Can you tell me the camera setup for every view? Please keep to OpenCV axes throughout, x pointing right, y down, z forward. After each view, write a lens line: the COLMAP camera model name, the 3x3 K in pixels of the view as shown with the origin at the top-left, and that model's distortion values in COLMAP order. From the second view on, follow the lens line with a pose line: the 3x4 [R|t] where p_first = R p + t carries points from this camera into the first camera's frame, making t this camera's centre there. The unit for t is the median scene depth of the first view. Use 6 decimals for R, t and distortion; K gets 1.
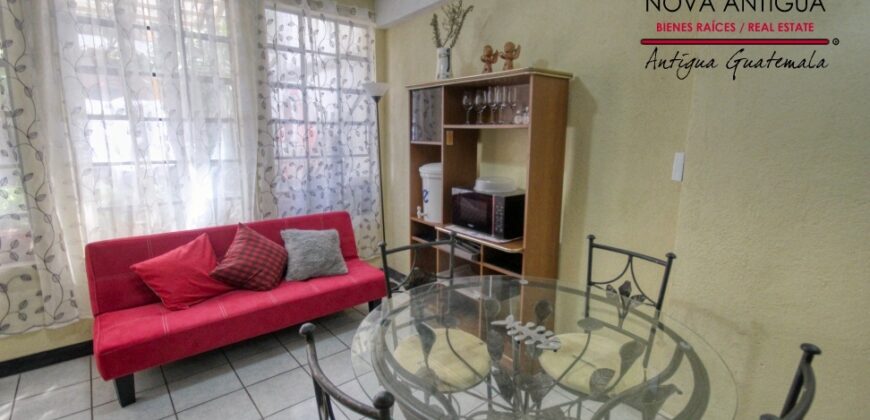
lens RADIAL K [[404.1, 0, 435.0], [0, 404.1, 210.0], [0, 0, 1]] dist [0.002373, 0.000076]
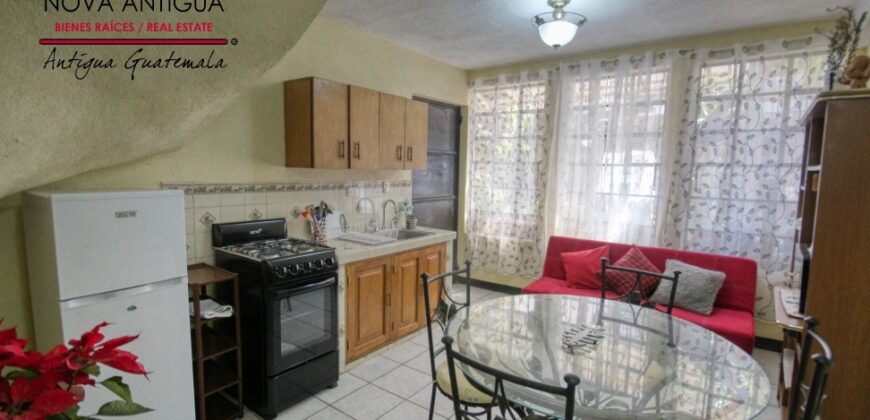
lens RADIAL K [[404.1, 0, 435.0], [0, 404.1, 210.0], [0, 0, 1]] dist [0.002373, 0.000076]
pose [[0.213308, 0.098864, -0.971970, 0.574445], [-0.192832, 0.979556, 0.057317, -0.023961], [0.957766, 0.175201, 0.228011, 0.086907]]
